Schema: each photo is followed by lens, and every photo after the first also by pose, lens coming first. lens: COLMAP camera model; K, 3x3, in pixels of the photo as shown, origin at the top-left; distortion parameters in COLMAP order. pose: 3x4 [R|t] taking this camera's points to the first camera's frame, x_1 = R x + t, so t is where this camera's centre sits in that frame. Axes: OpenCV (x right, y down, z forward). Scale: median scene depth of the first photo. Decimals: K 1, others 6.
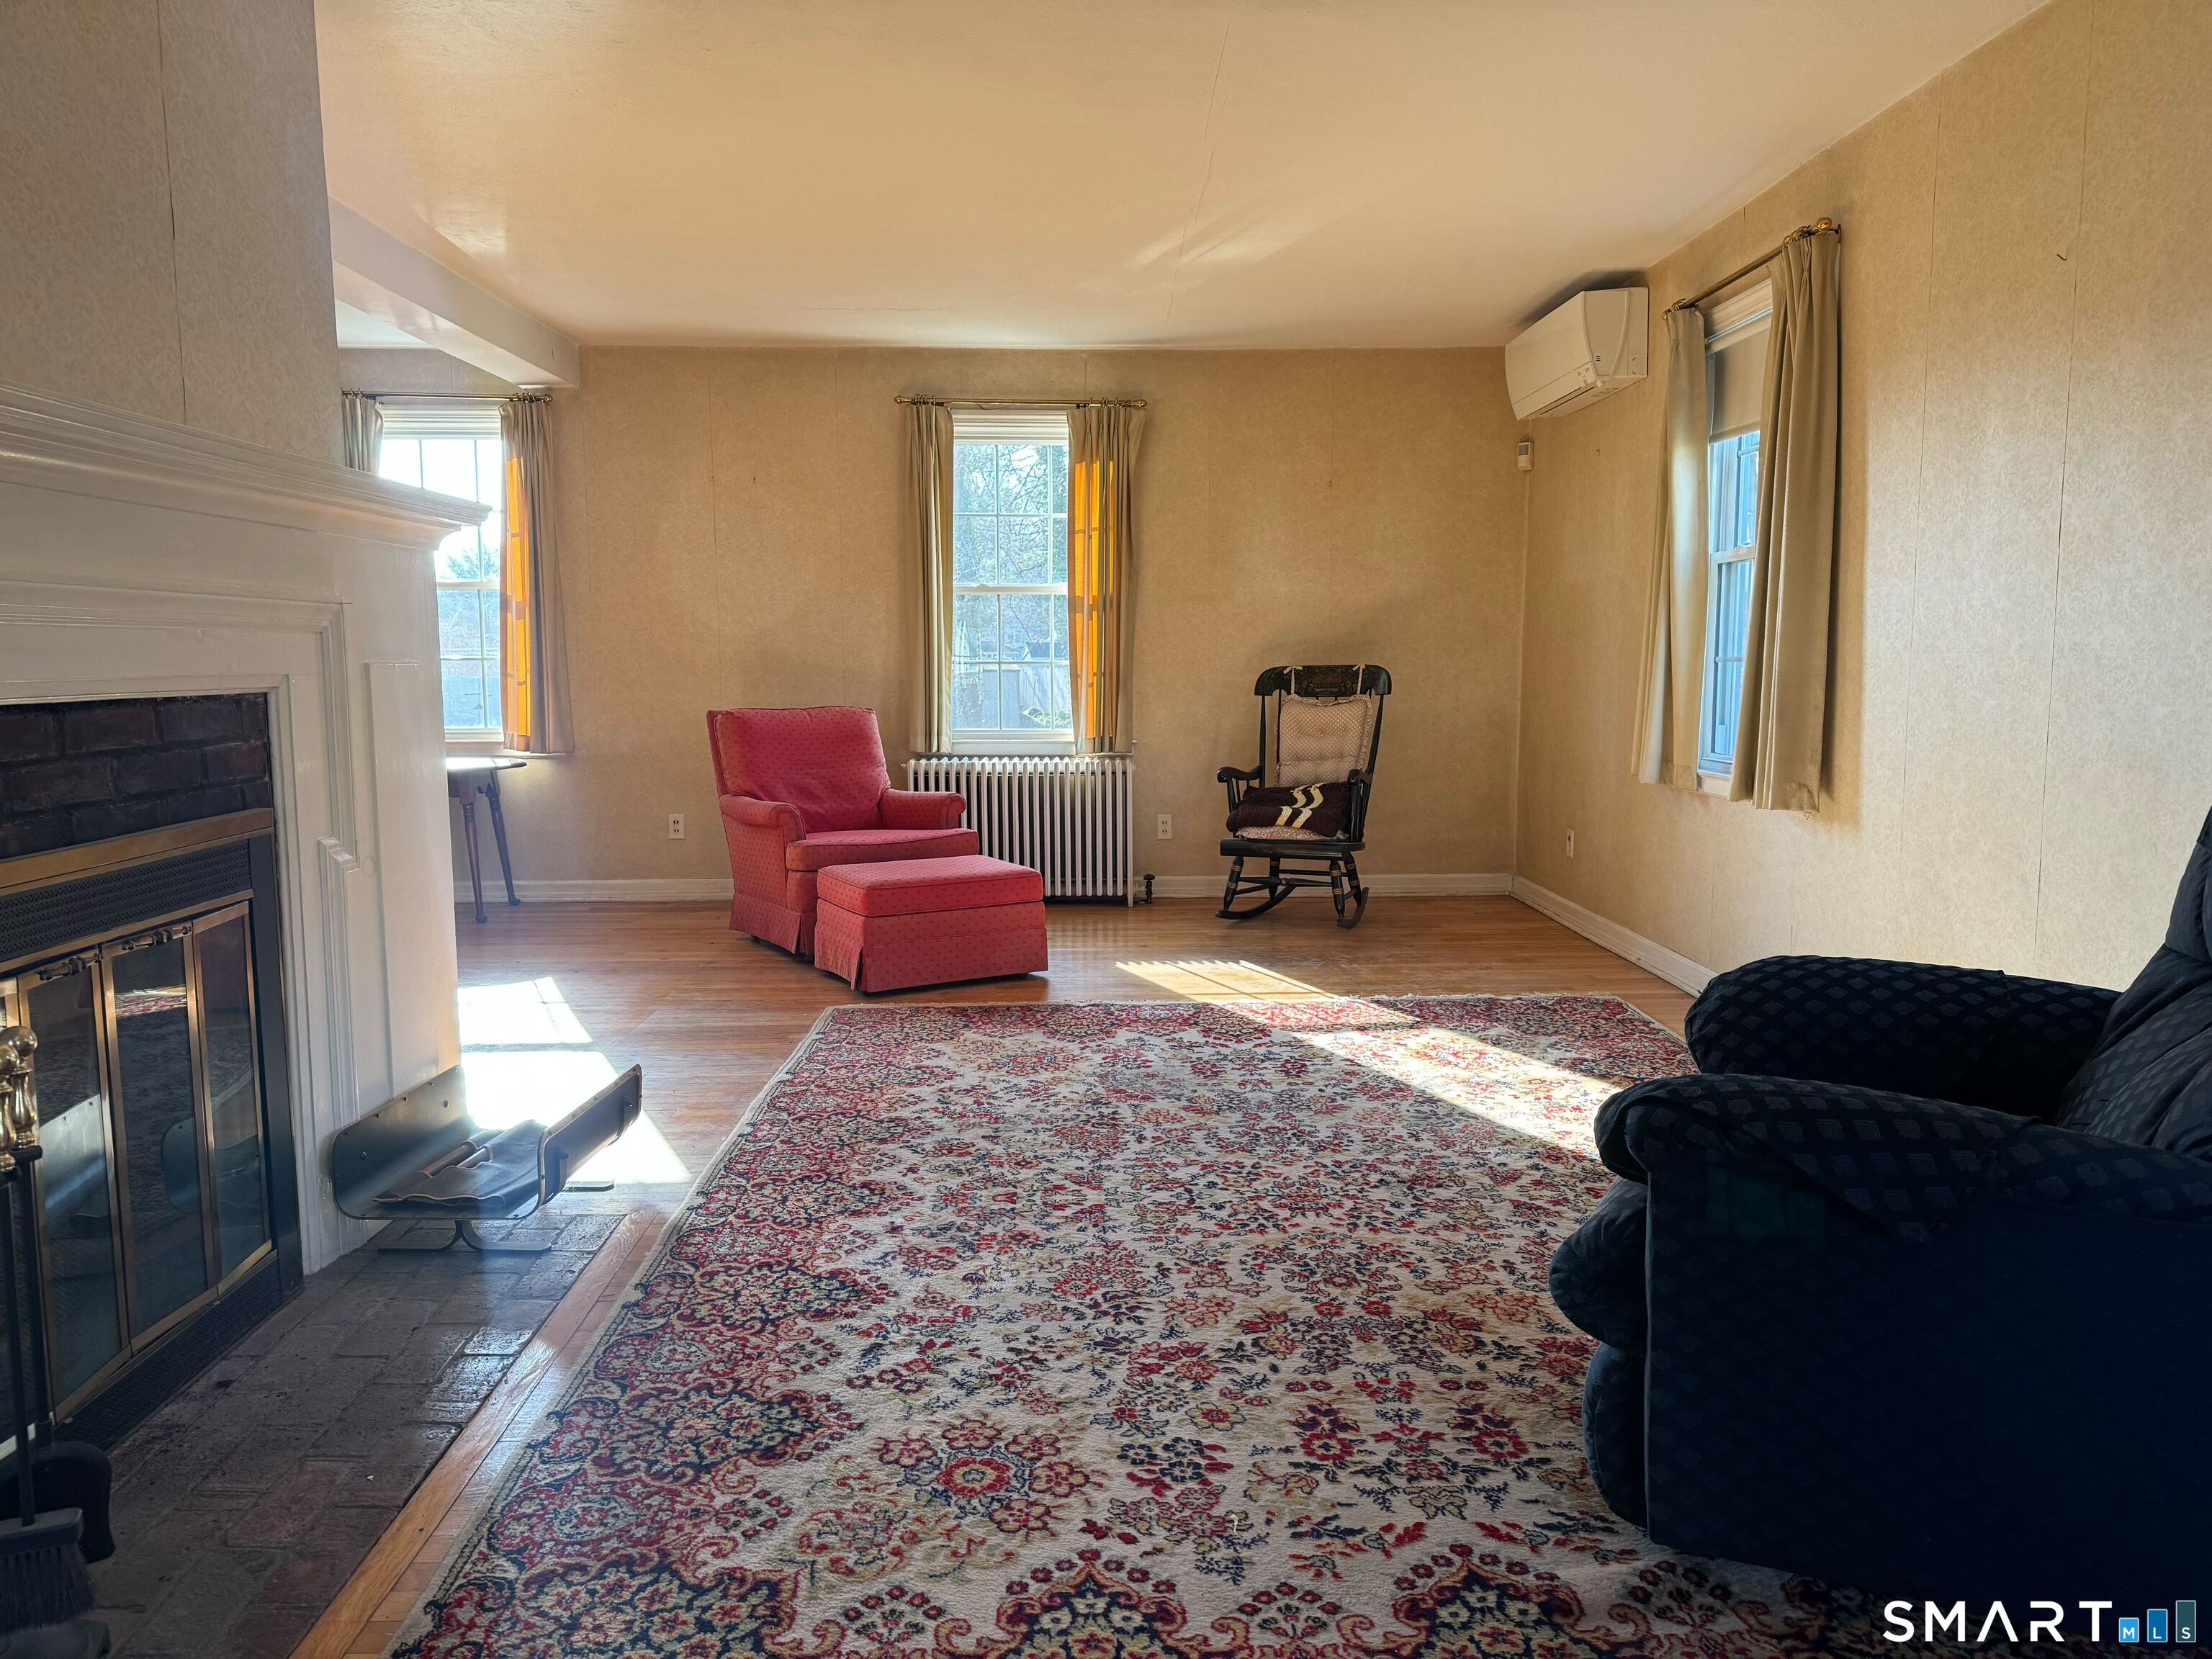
lens RADIAL K [[1547.7, 0, 1089.3], [0, 1547.7, 844.1], [0, 0, 1]] dist [0.020048, -0.039382]
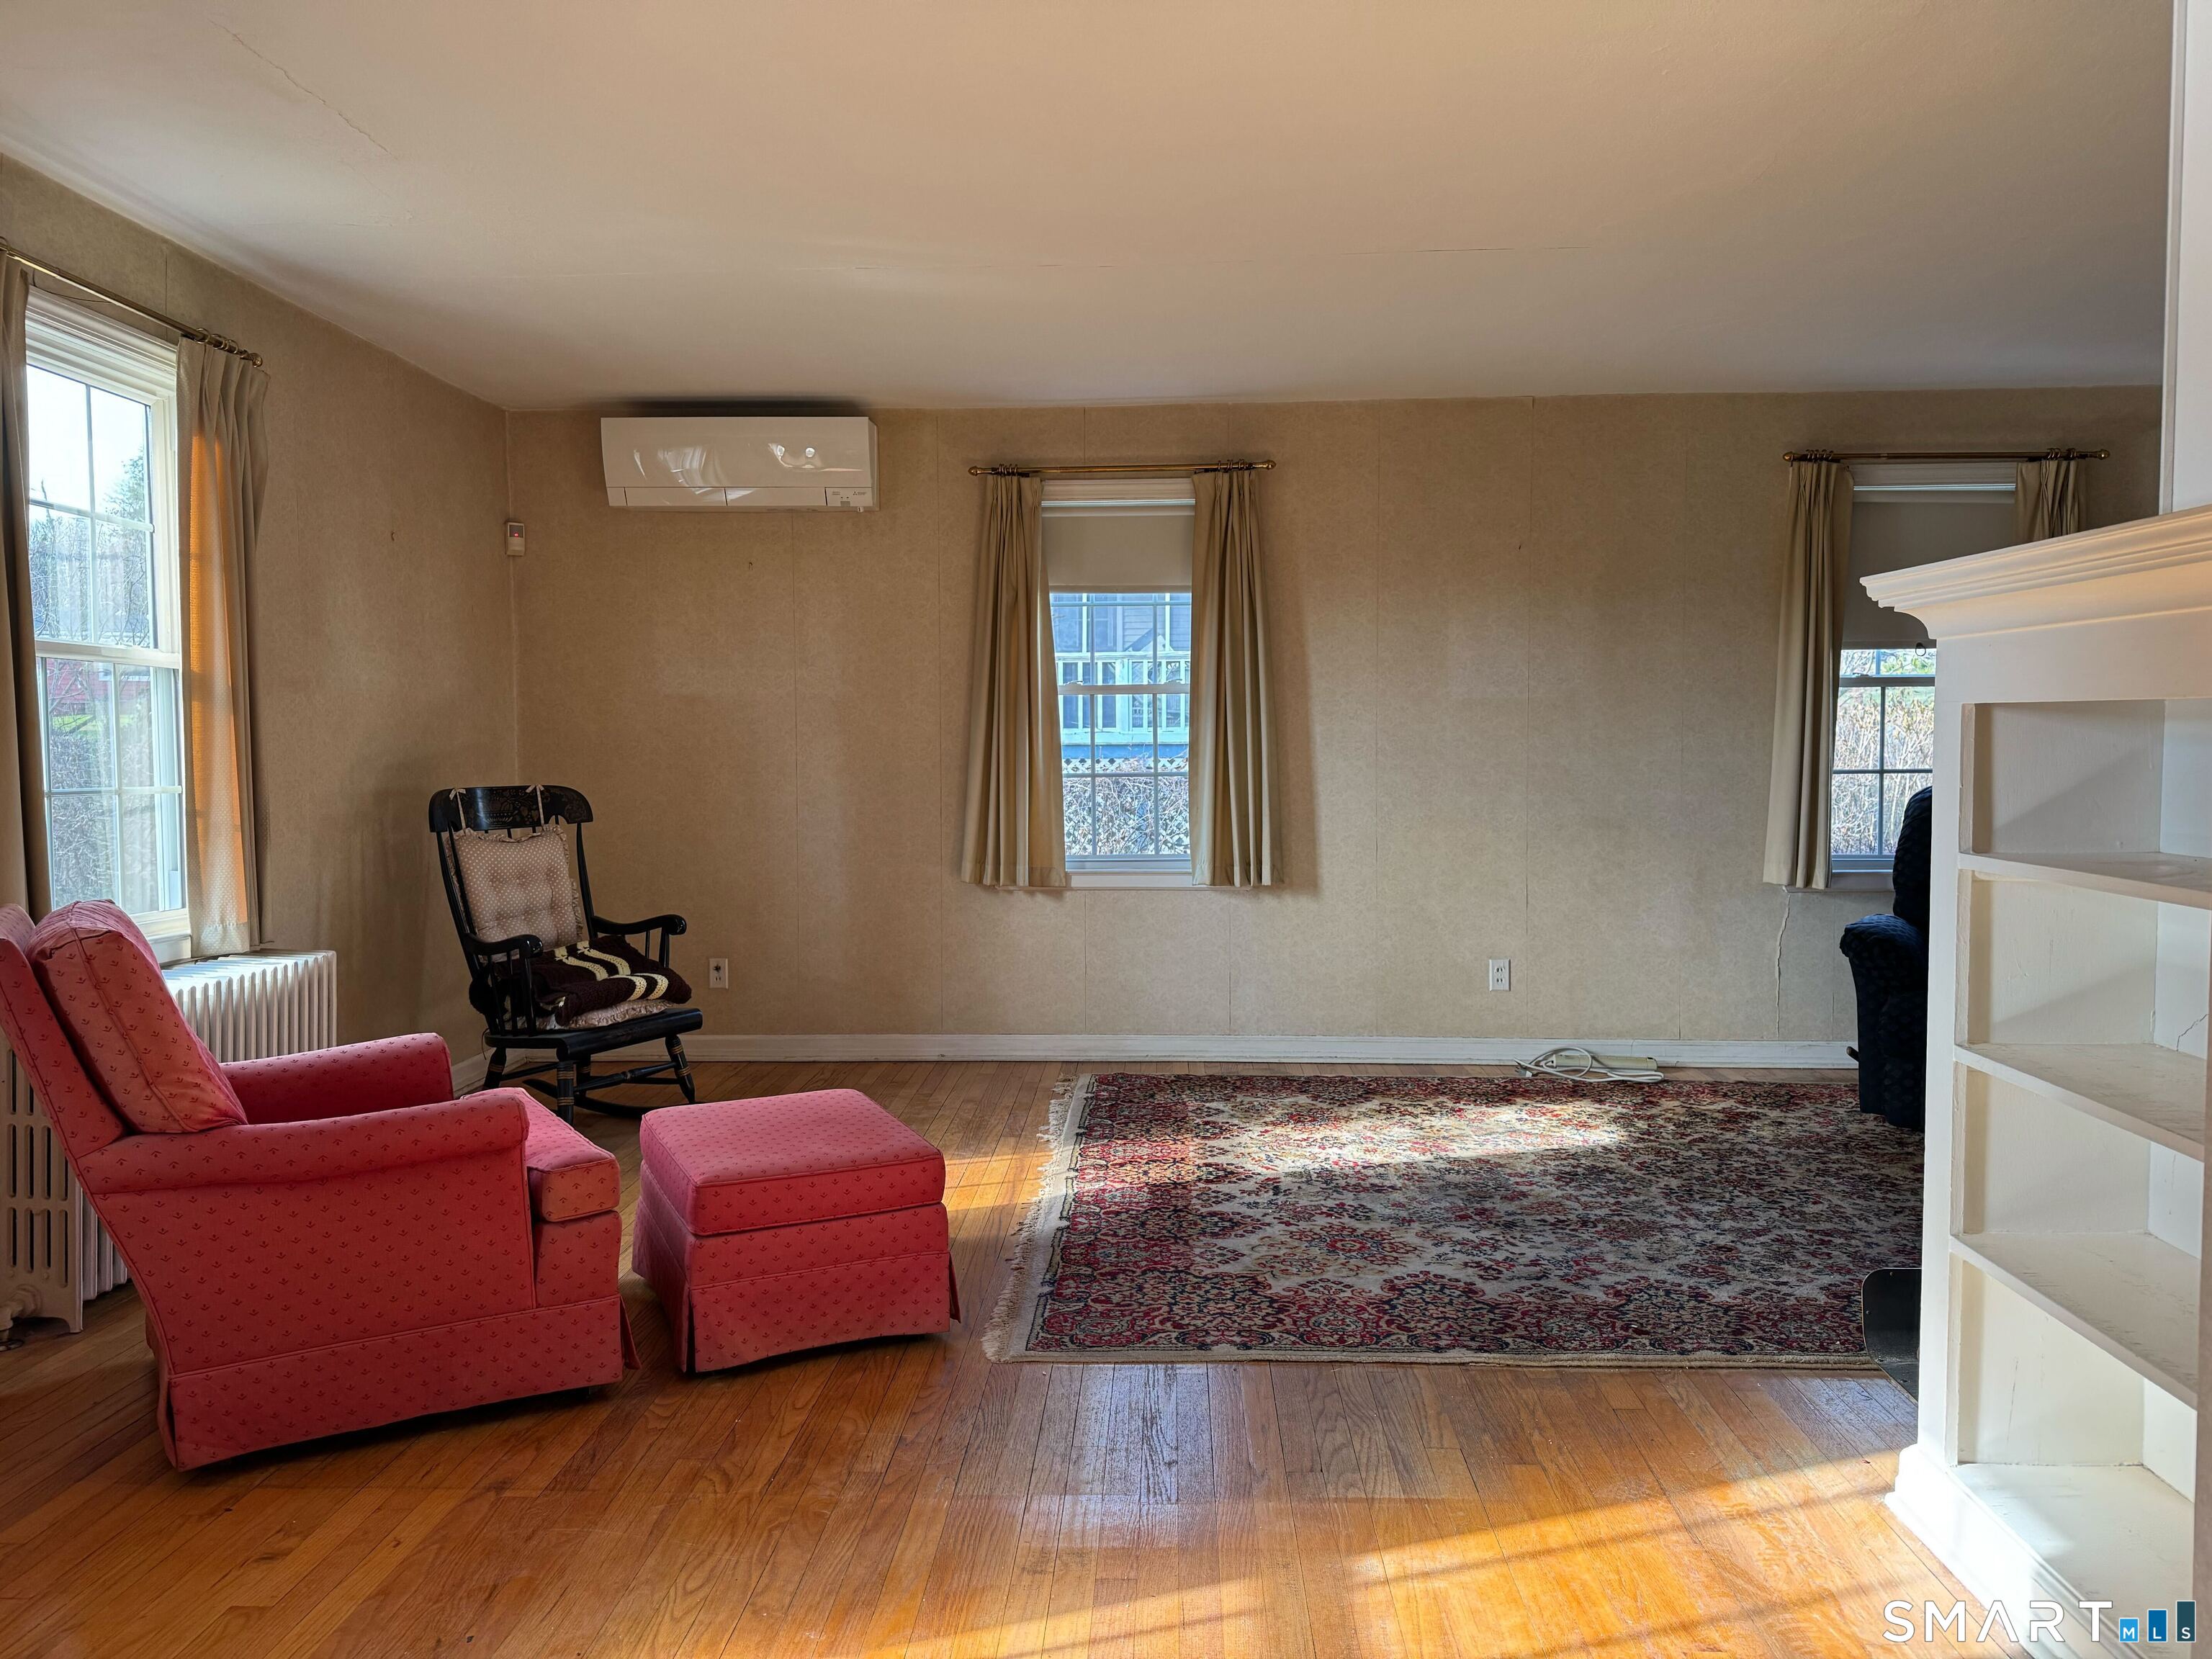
lens RADIAL K [[1547.7, 0, 1092.5], [0, 1547.7, 813.2], [0, 0, 1]] dist [0.020048, -0.039382]
pose [[0.068874, -0.040639, 0.996797, -1.095809], [0.123630, 0.991816, 0.031894, -0.176699], [-0.989935, 0.121037, 0.073334, 1.272734]]
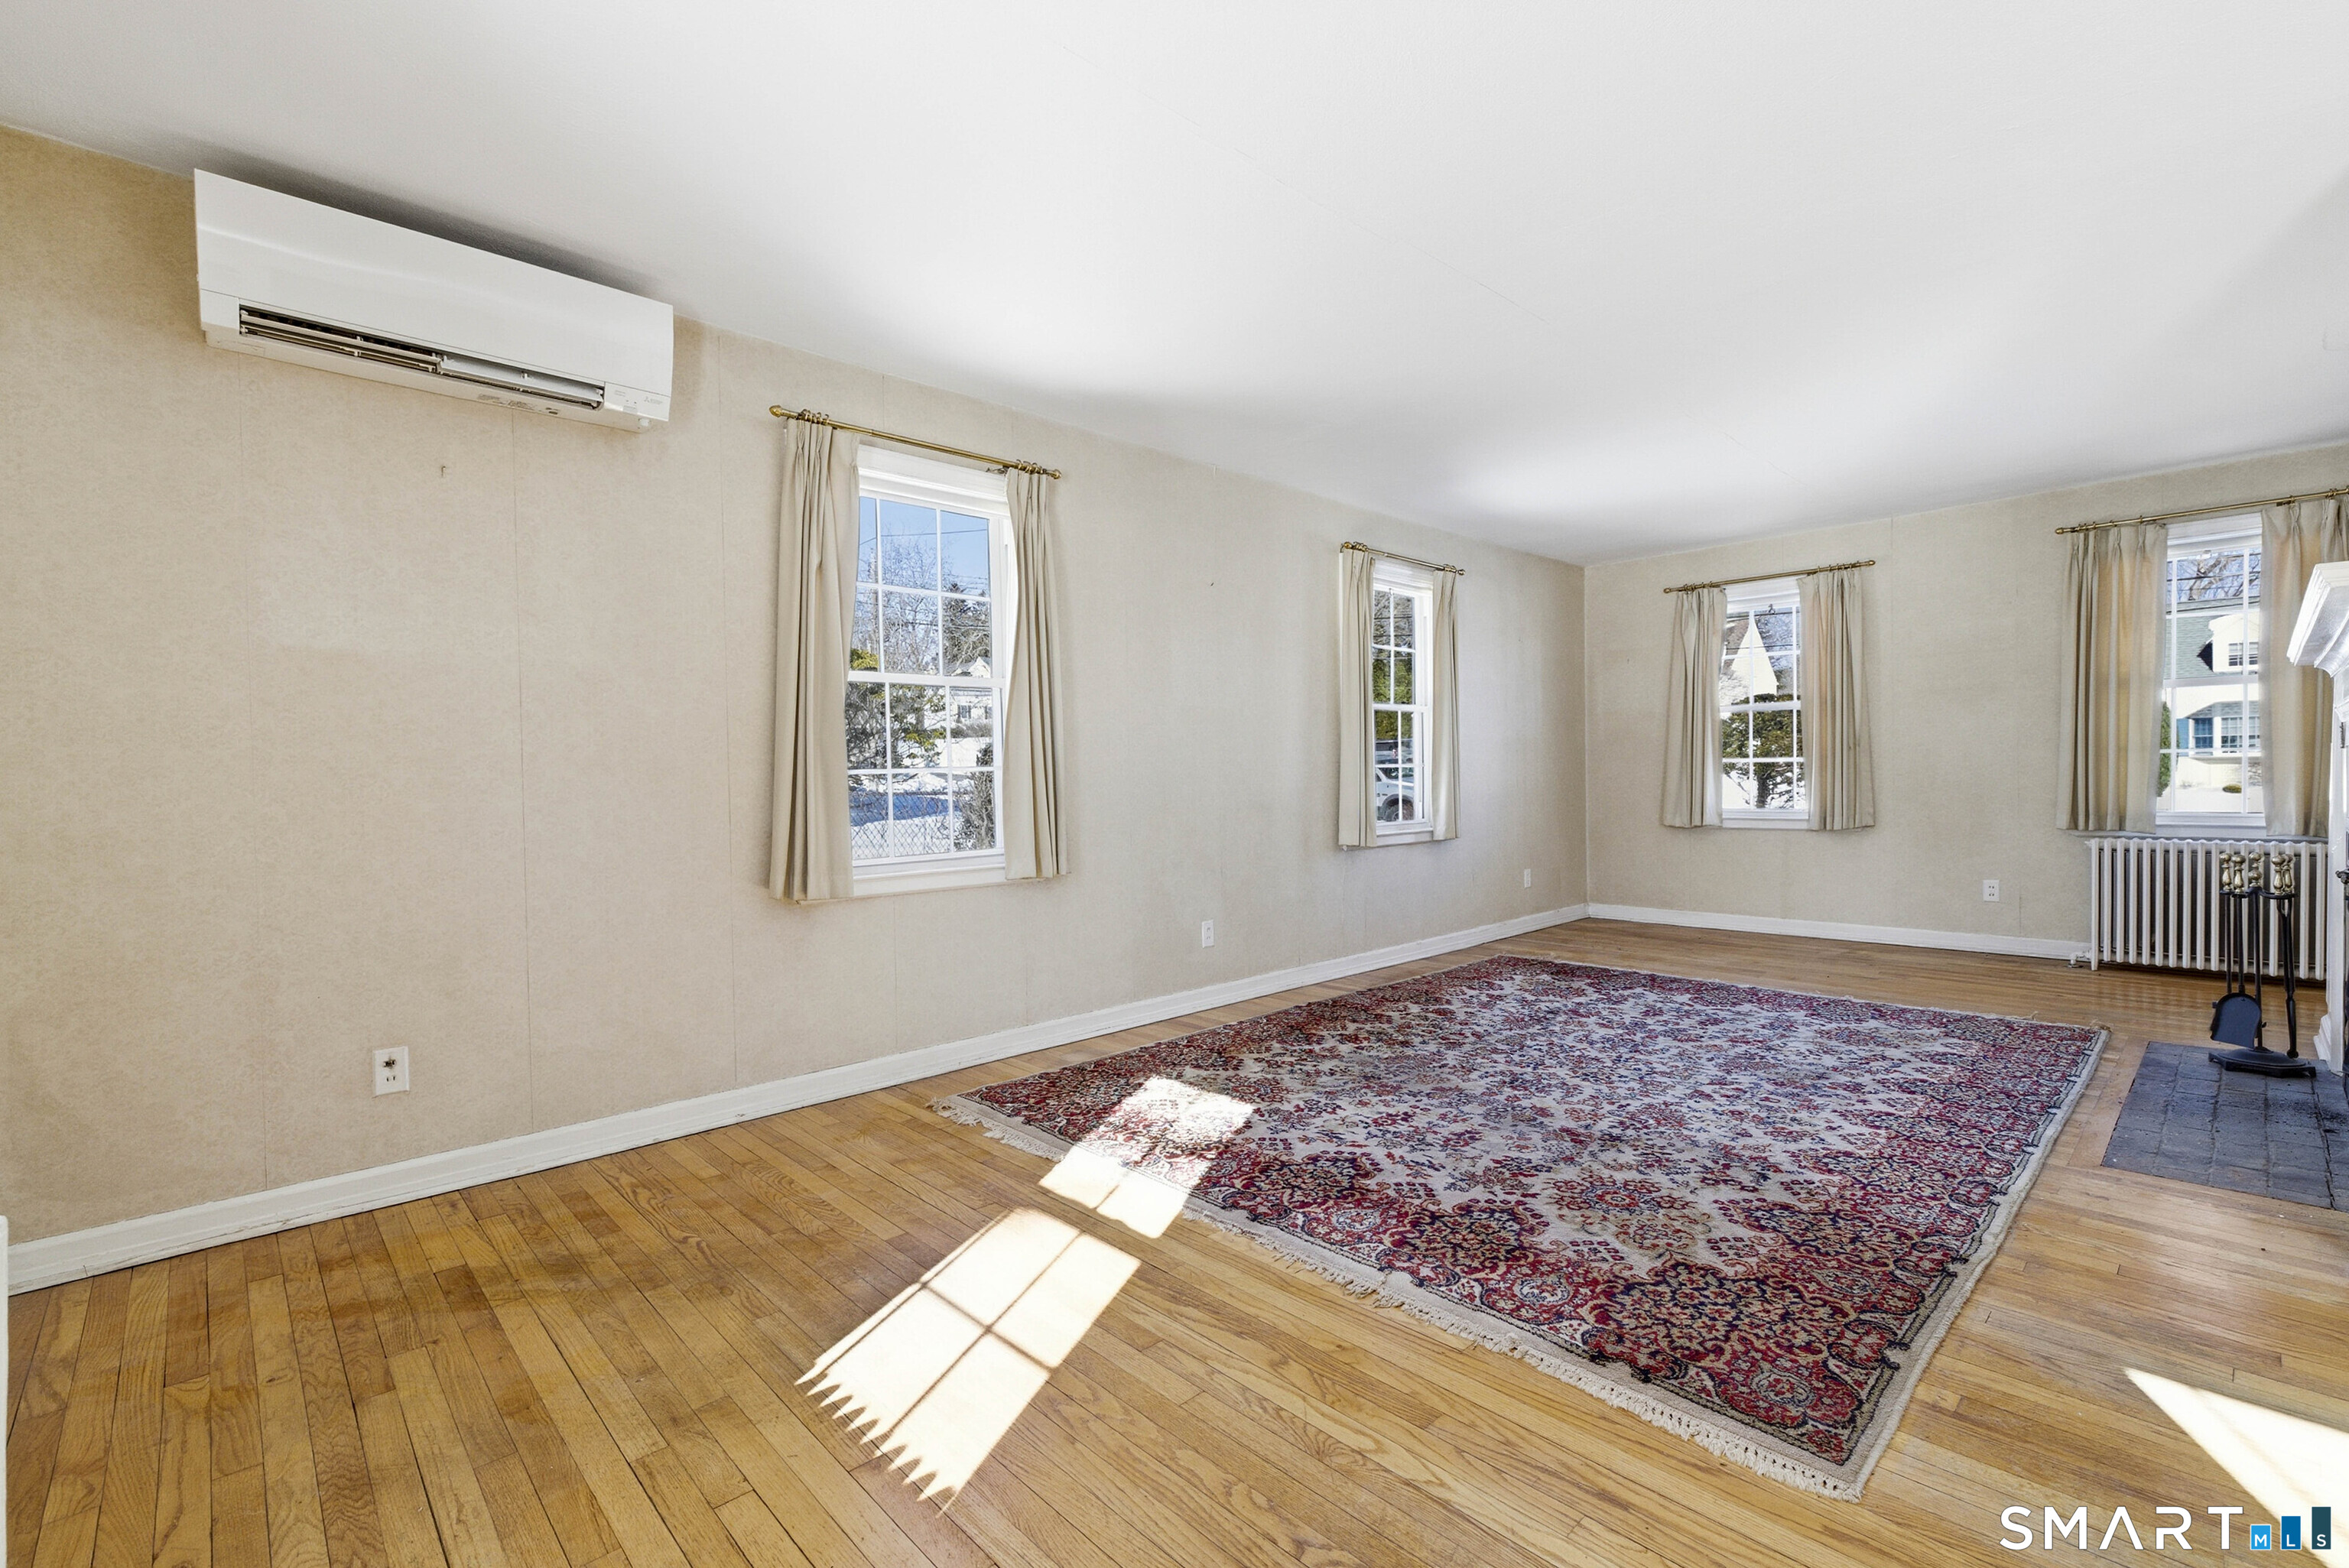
lens RADIAL K [[1029.3, 0, 1150.7], [0, 1029.3, 776.9], [0, 0, 1]] dist [-0.004297, 0.000270]
pose [[-0.669235, 0.011446, 0.742963, -0.364172], [0.106294, 0.991073, 0.080478, -0.212408], [-0.735409, 0.132831, -0.664477, 1.885084]]
